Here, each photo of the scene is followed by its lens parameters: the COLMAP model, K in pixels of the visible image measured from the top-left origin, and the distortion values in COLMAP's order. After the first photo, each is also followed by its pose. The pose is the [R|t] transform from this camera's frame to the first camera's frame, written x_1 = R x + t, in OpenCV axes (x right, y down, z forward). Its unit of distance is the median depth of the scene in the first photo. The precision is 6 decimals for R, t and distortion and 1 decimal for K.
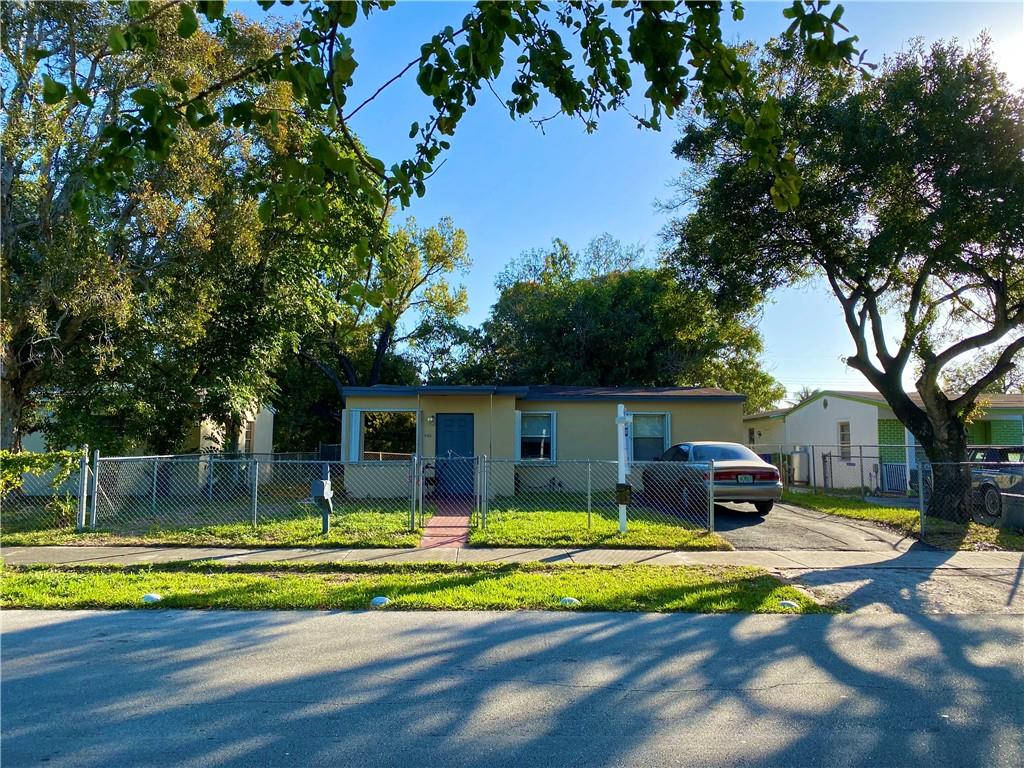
lens RADIAL K [[765.4, 0, 509.9], [0, 765.4, 364.5], [0, 0, 1]] dist [0.172472, -0.504603]
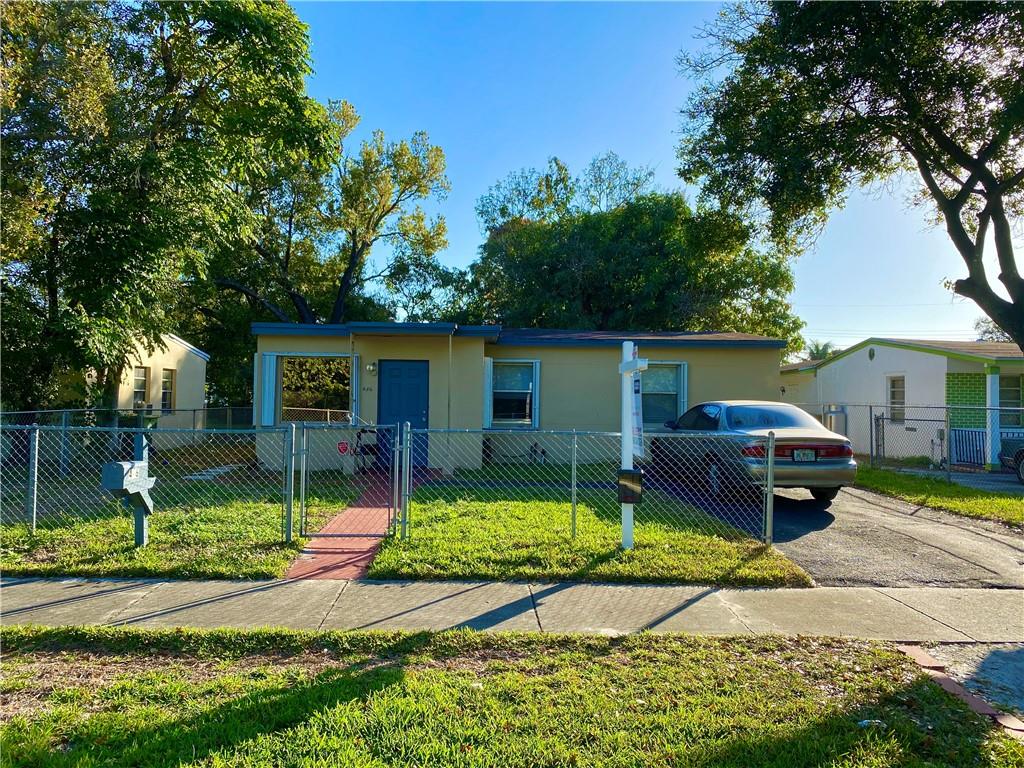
lens RADIAL K [[761.5, 0, 514.3], [0, 761.5, 388.3], [0, 0, 1]] dist [0.009535, -0.029739]
pose [[0.999943, 0.008851, 0.005910, 0.031393], [-0.009349, 0.995865, 0.090367, 0.022158], [-0.005086, -0.090417, 0.995891, 0.249570]]
